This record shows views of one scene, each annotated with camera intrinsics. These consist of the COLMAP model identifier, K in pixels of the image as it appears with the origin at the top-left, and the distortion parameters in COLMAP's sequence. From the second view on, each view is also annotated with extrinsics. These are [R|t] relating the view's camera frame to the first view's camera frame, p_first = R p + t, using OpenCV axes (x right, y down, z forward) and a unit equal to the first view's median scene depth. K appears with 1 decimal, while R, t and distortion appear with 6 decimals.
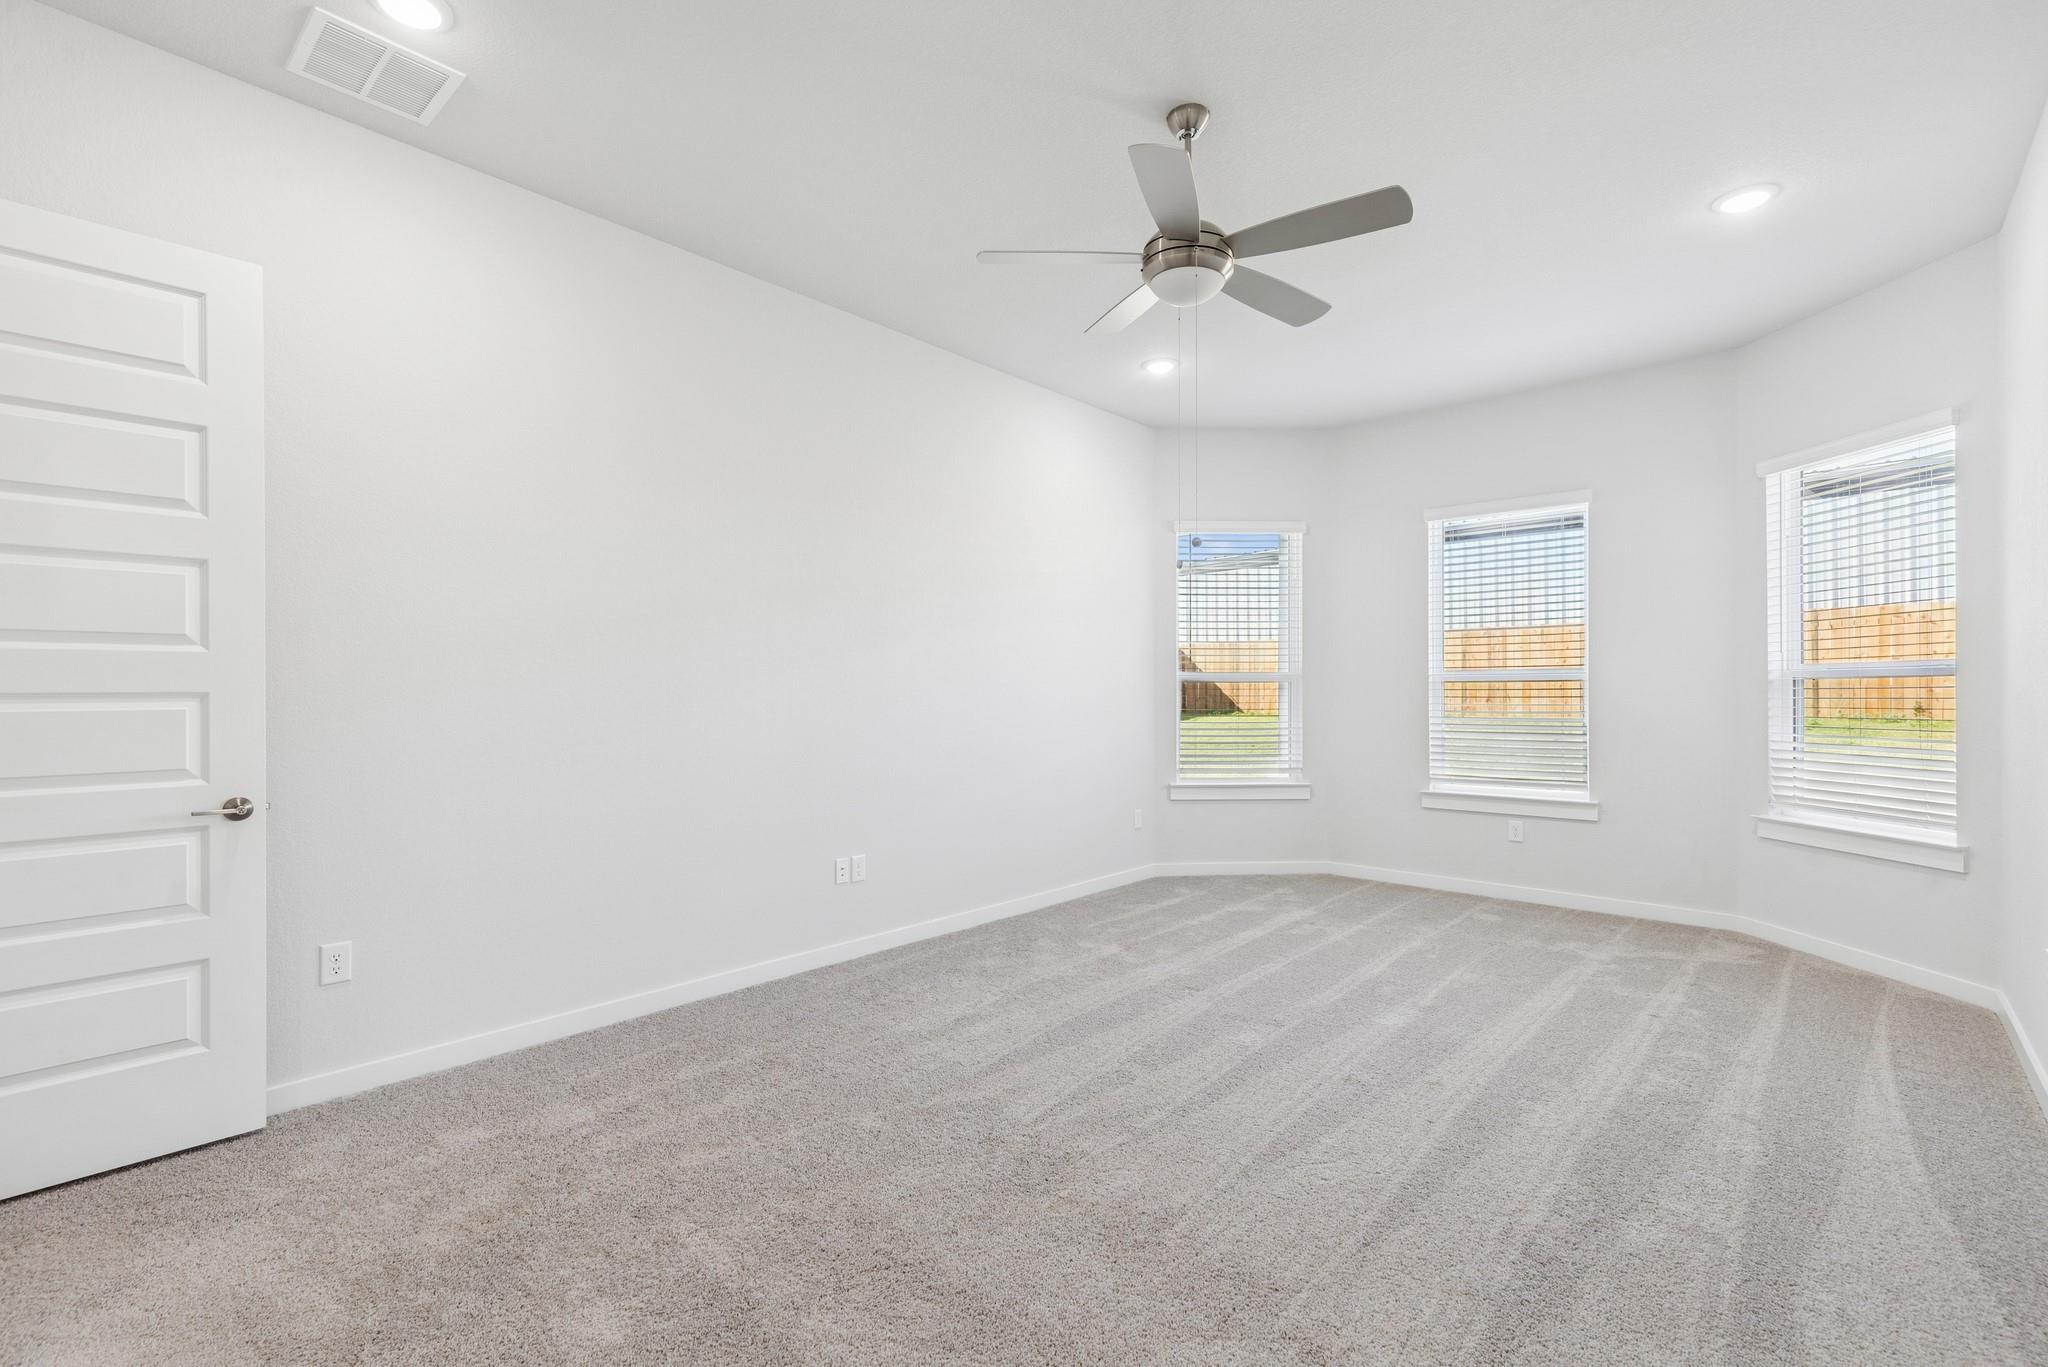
lens RADIAL K [[921.2, 0, 1016.0], [0, 921.2, 692.5], [0, 0, 1]] dist [0.007232, -0.000995]
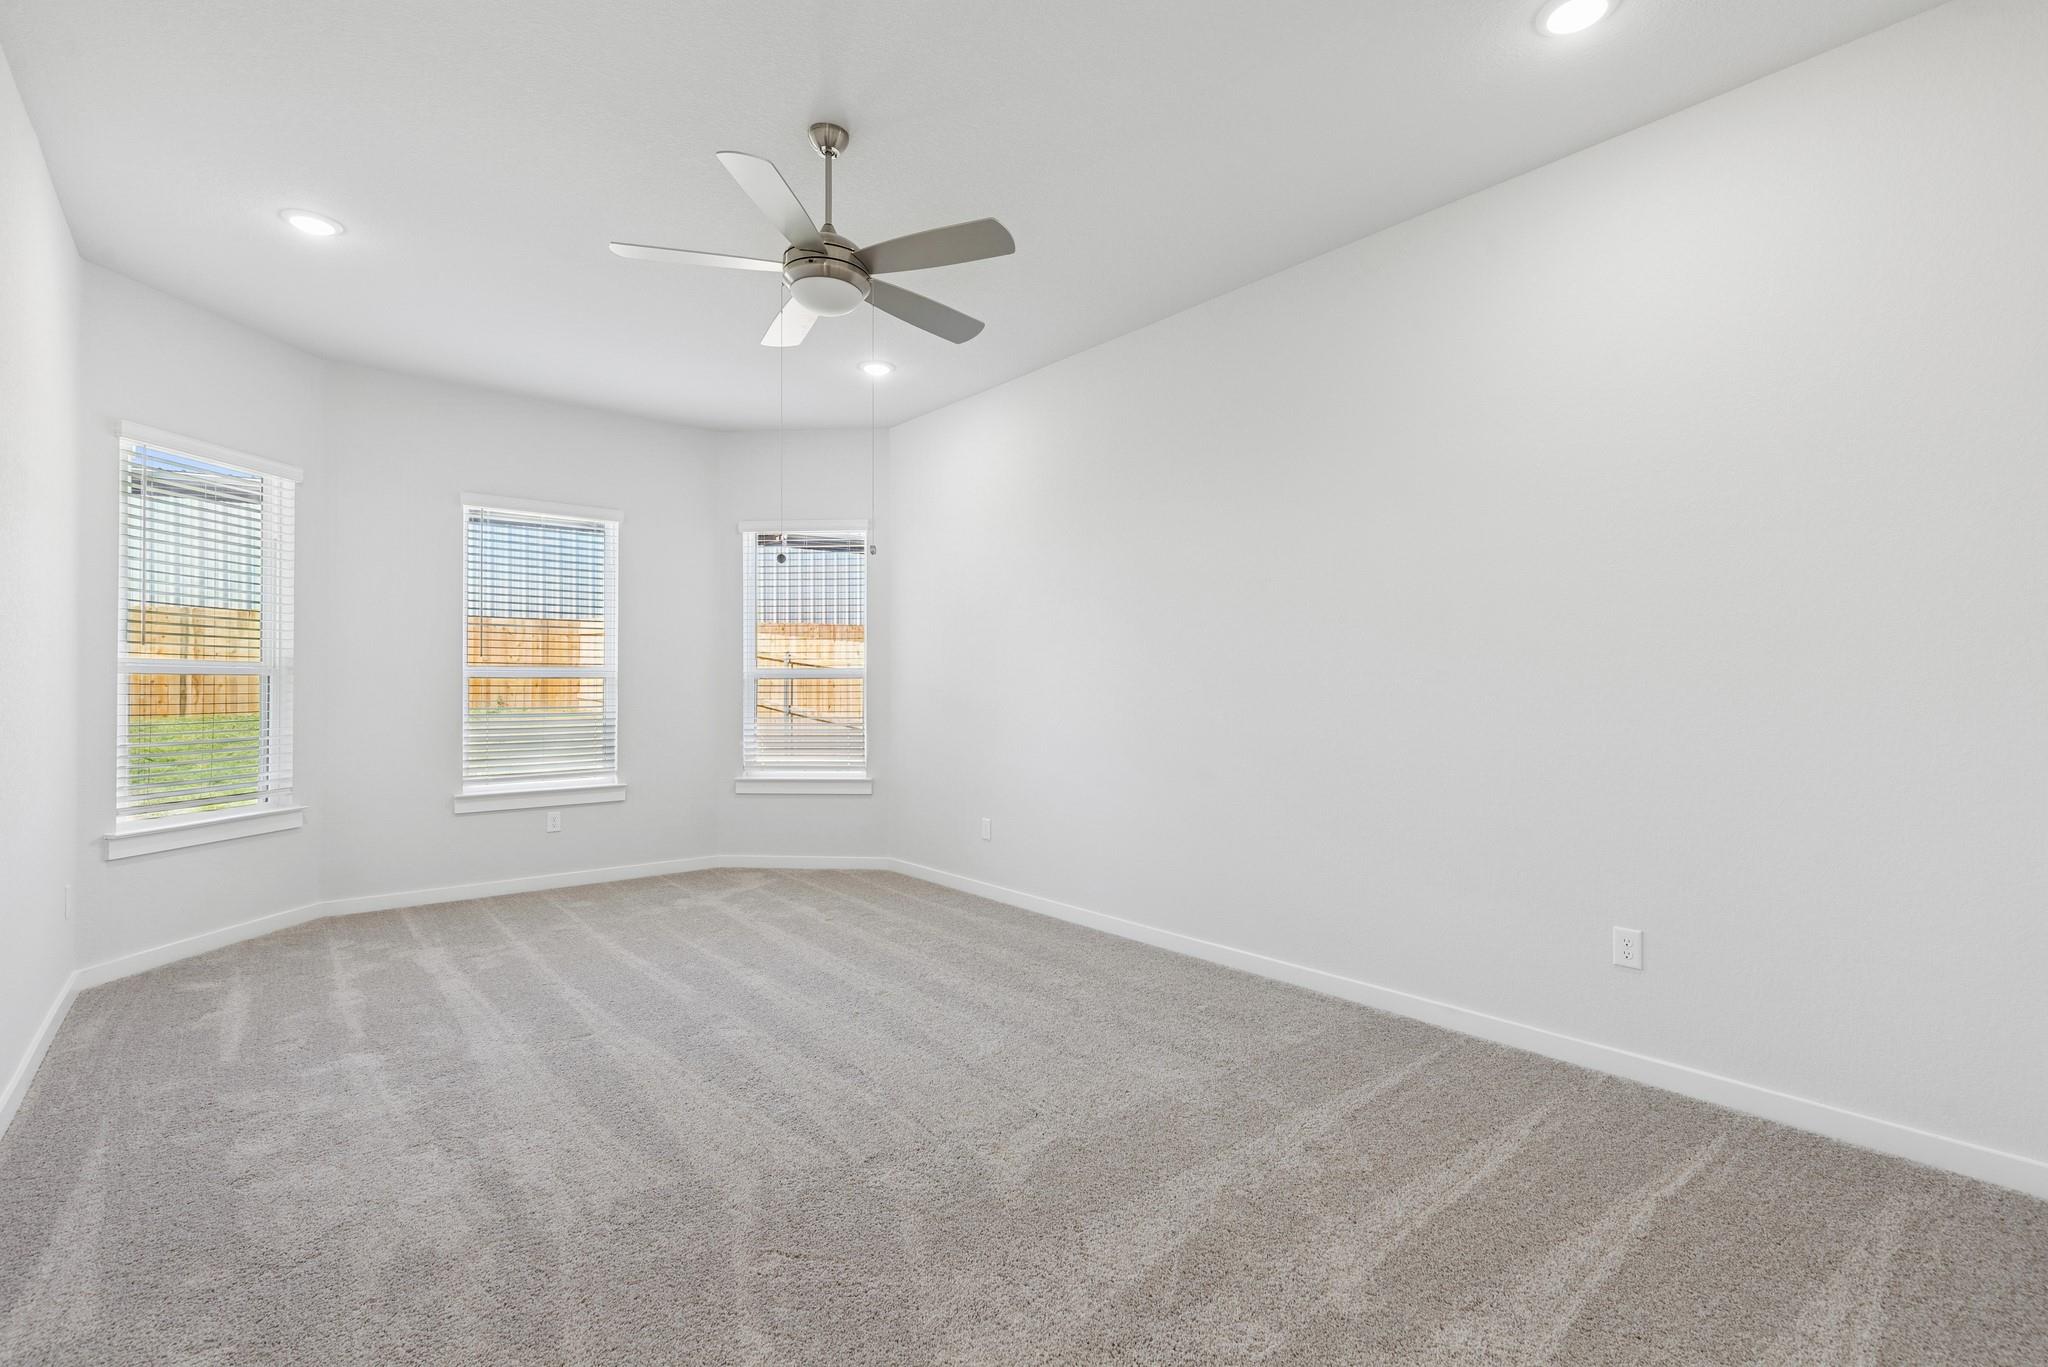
lens RADIAL K [[921.2, 0, 1021.1], [0, 921.2, 676.3], [0, 0, 1]] dist [0.007232, -0.000995]
pose [[0.145443, 0.011846, 0.989296, -0.436700], [0.001742, 0.999924, -0.012230, -0.000324], [-0.989365, 0.003502, 0.145411, 0.342318]]
